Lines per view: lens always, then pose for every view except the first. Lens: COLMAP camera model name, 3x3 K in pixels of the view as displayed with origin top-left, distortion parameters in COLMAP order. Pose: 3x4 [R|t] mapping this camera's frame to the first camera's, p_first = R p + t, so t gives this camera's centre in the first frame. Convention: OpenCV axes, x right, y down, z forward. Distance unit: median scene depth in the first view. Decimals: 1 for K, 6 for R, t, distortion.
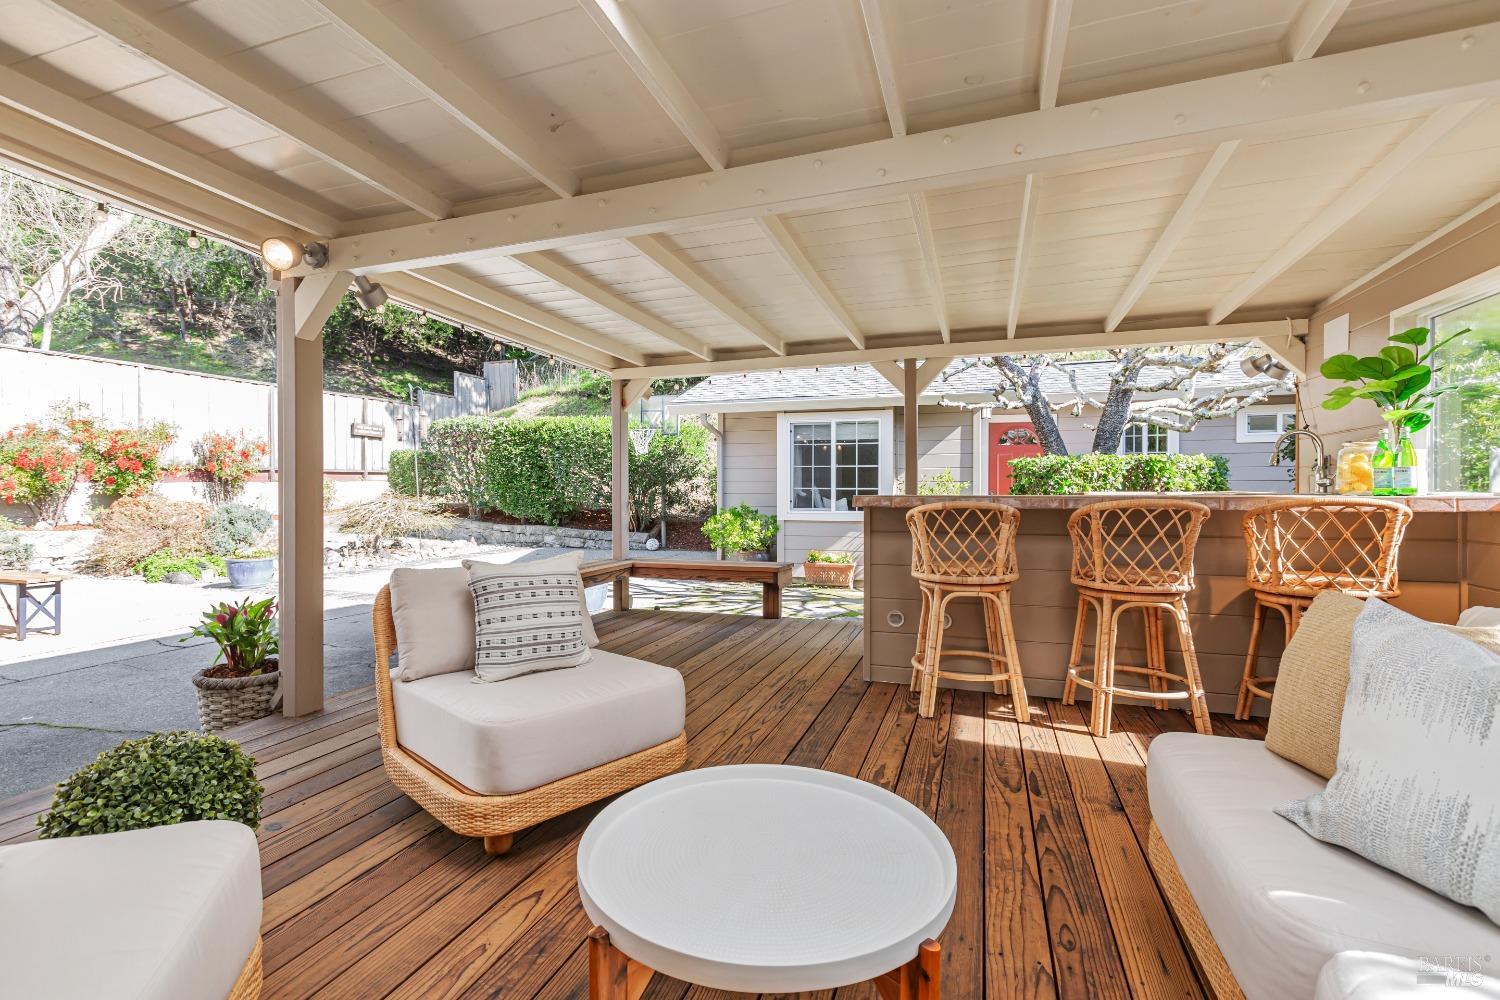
lens RADIAL K [[692.7, 0, 753.0], [0, 692.7, 492.6], [0, 0, 1]] dist [0.008670, -0.001110]
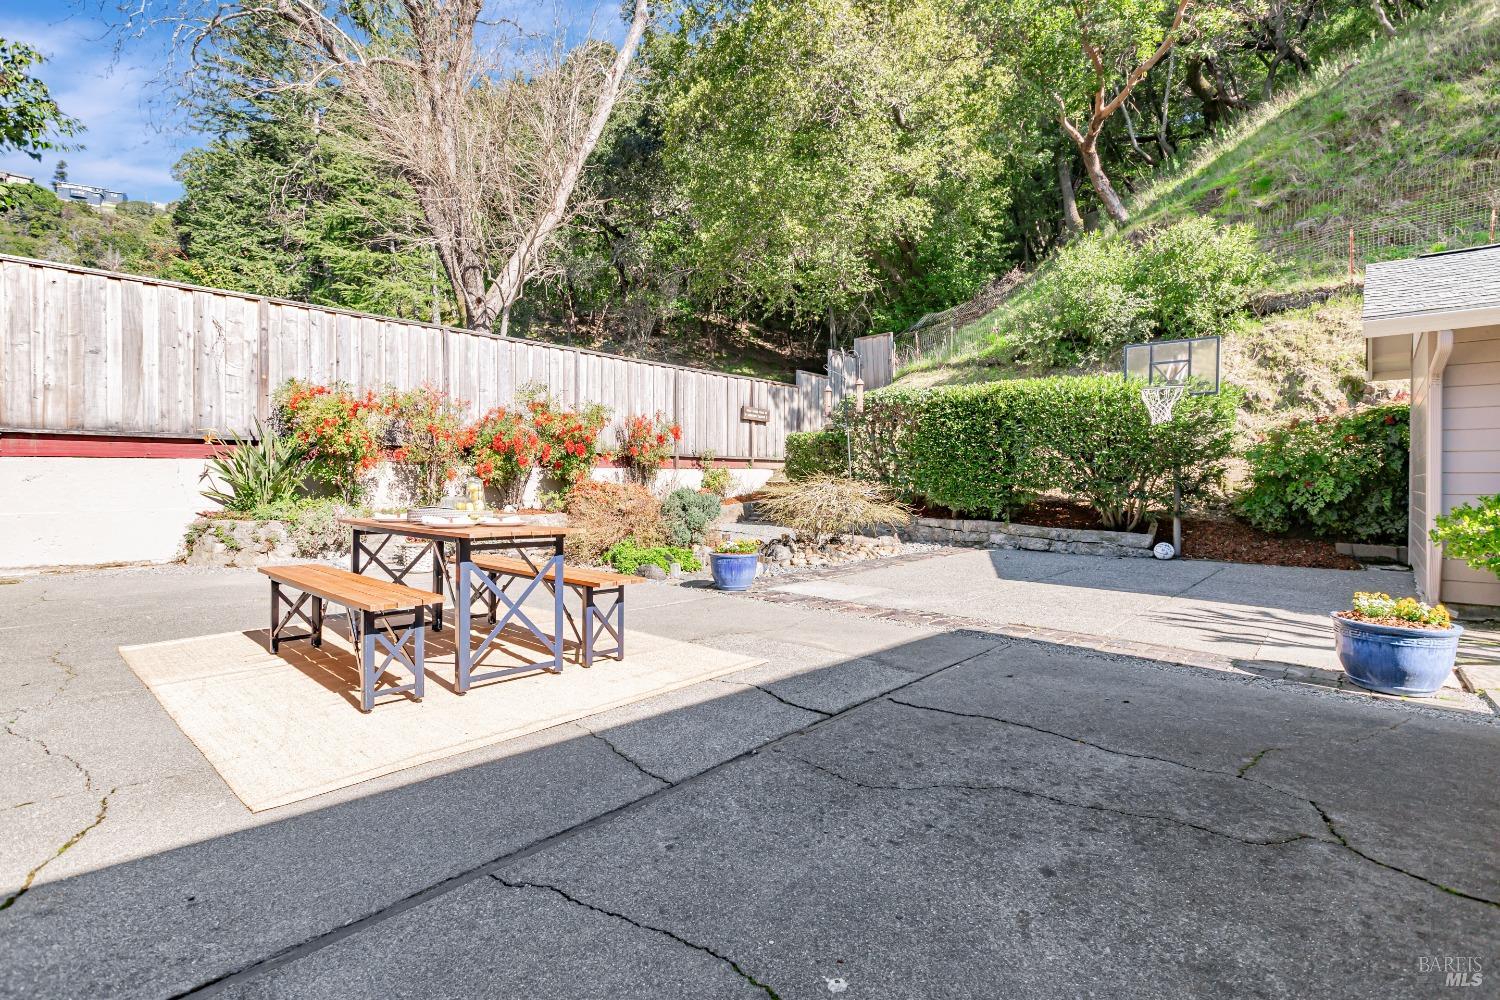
lens RADIAL K [[692.7, 0, 742.0], [0, 692.7, 492.2], [0, 0, 1]] dist [0.008670, -0.001110]
pose [[0.919564, 0.007111, -0.392877, -0.264303], [-0.005421, 0.999971, 0.005412, 0.012980], [0.392904, -0.002847, 0.919575, 0.176382]]
